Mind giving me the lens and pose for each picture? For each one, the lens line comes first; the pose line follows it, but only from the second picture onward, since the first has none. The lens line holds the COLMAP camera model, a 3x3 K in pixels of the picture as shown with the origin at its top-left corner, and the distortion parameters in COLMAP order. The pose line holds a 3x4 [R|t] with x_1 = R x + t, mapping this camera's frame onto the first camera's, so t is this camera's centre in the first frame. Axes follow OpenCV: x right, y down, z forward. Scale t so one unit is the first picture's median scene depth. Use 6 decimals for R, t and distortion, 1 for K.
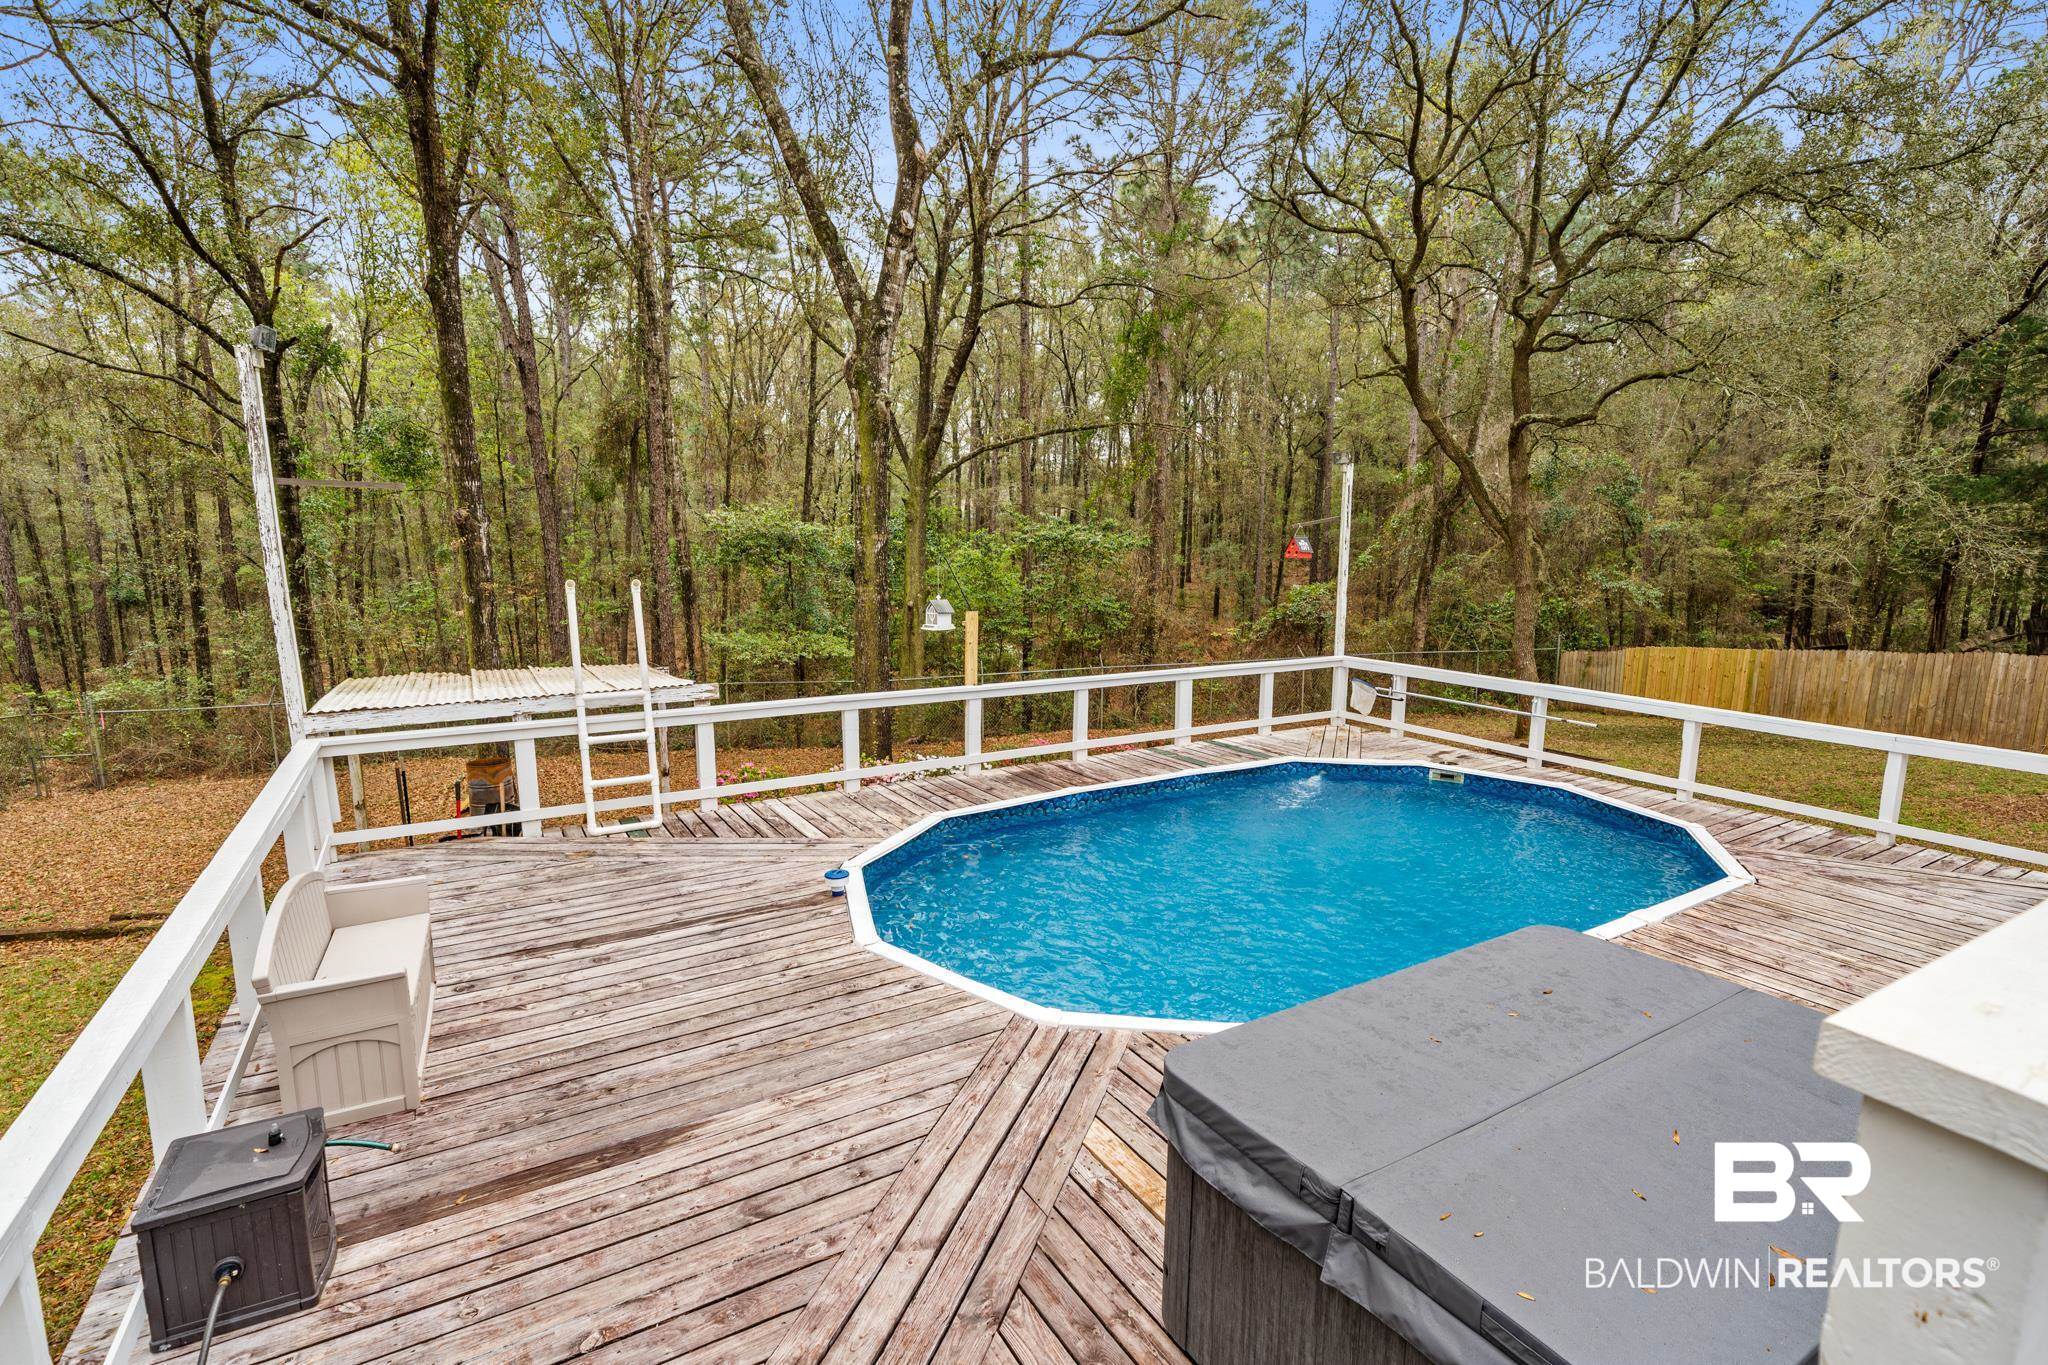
lens RADIAL K [[949.3, 0, 1018.6], [0, 949.3, 690.6], [0, 0, 1]] dist [0.001369, 0.000301]
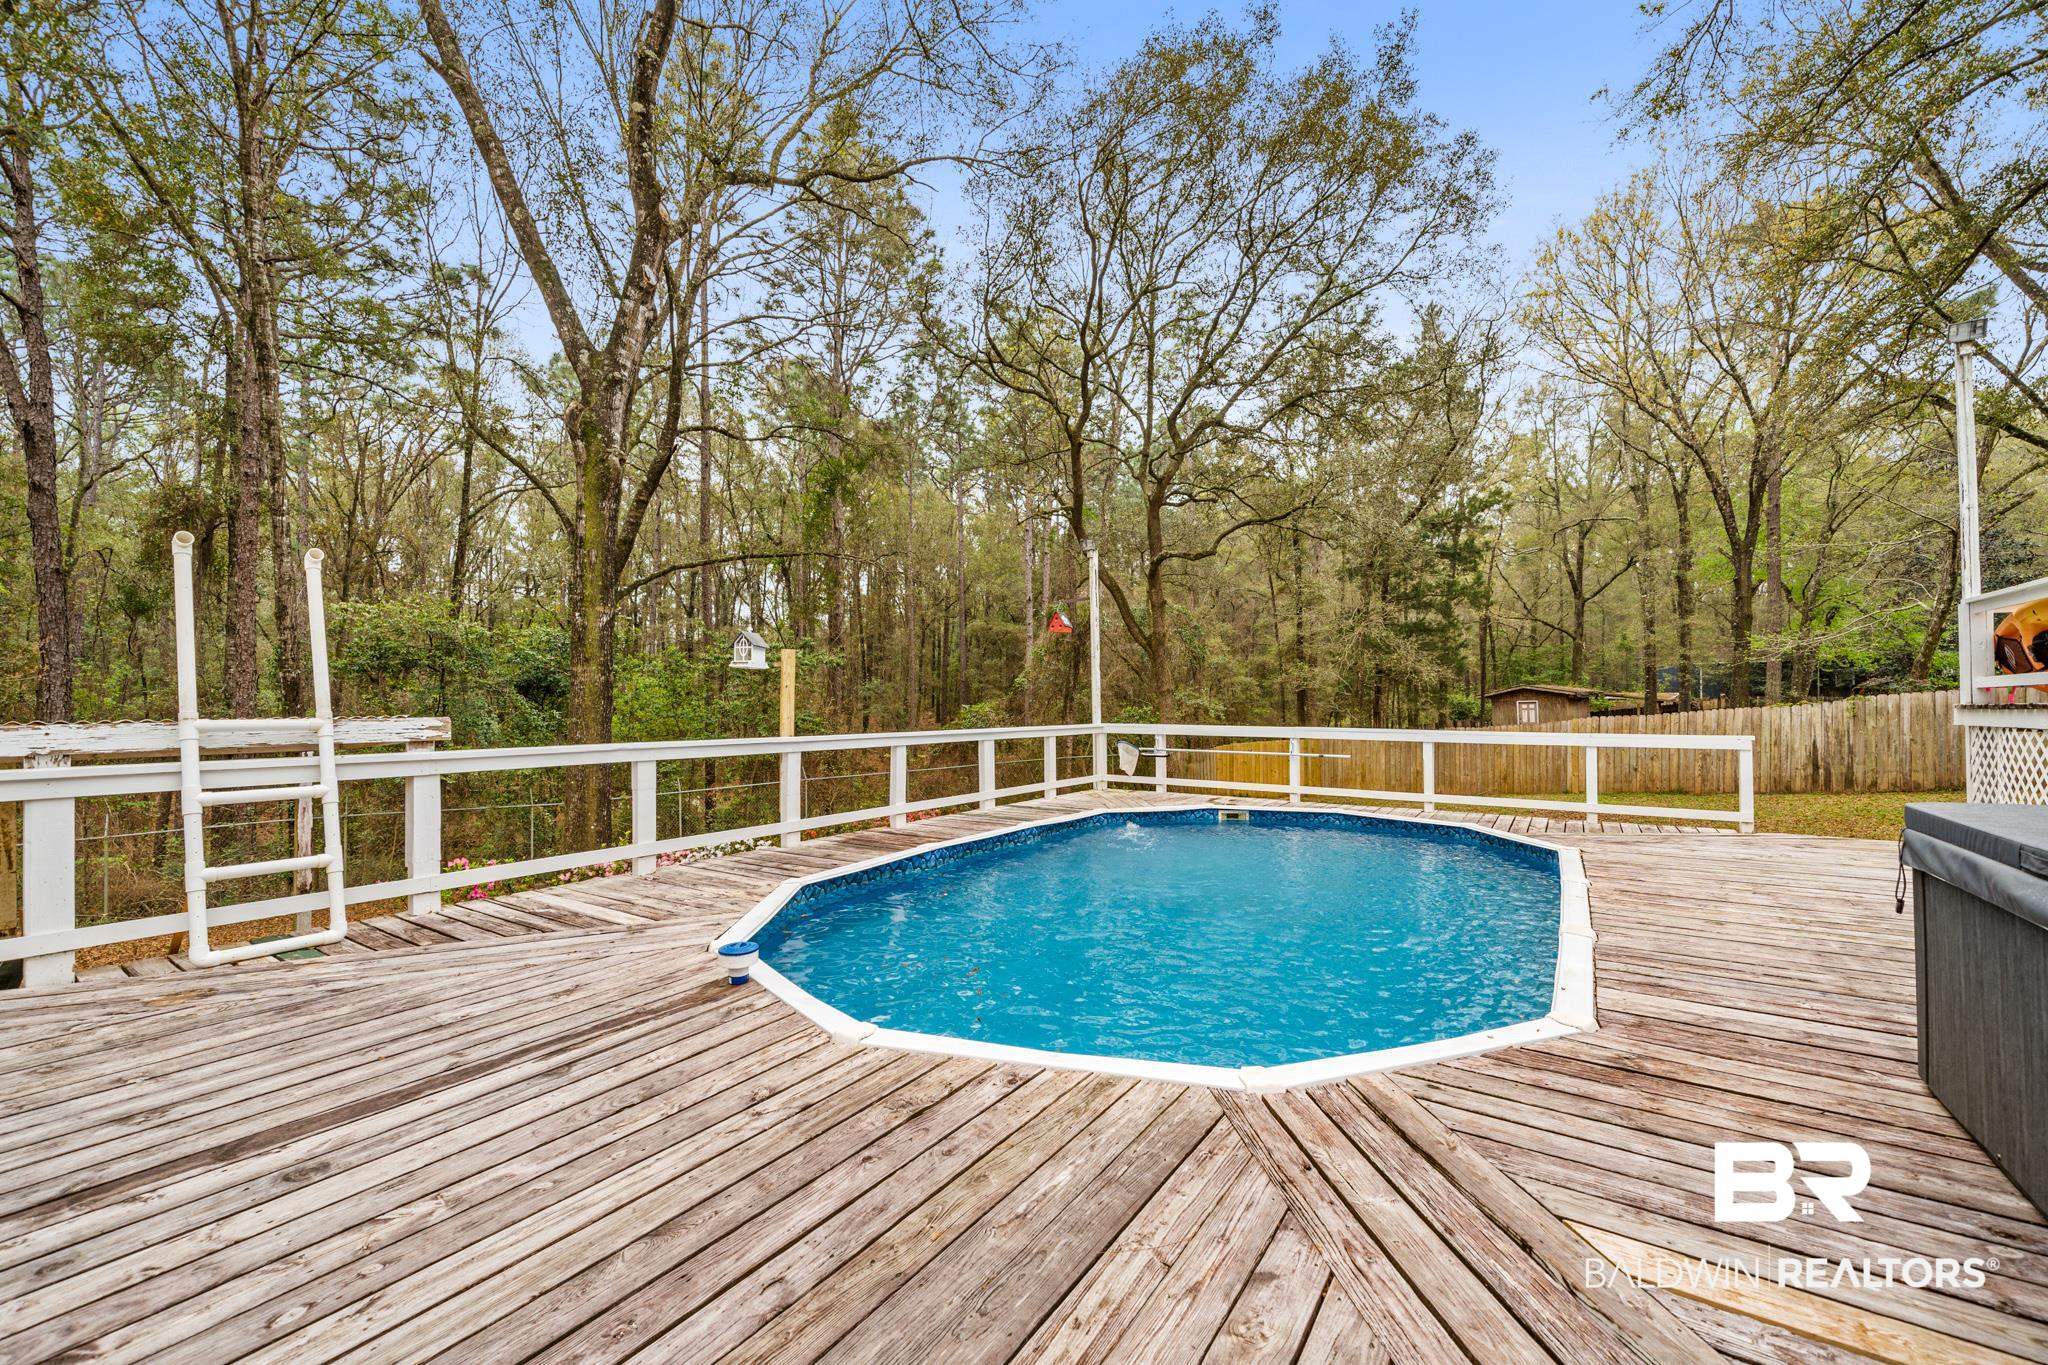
lens RADIAL K [[811.0, 0, 1017.9], [0, 811.0, 694.9], [0, 0, 1]] dist [-0.004574, 0.000802]
pose [[0.907193, -0.003419, 0.420701, -0.192399], [0.073692, 0.985799, -0.150898, 0.093608], [-0.414211, 0.167896, 0.894562, 0.314315]]
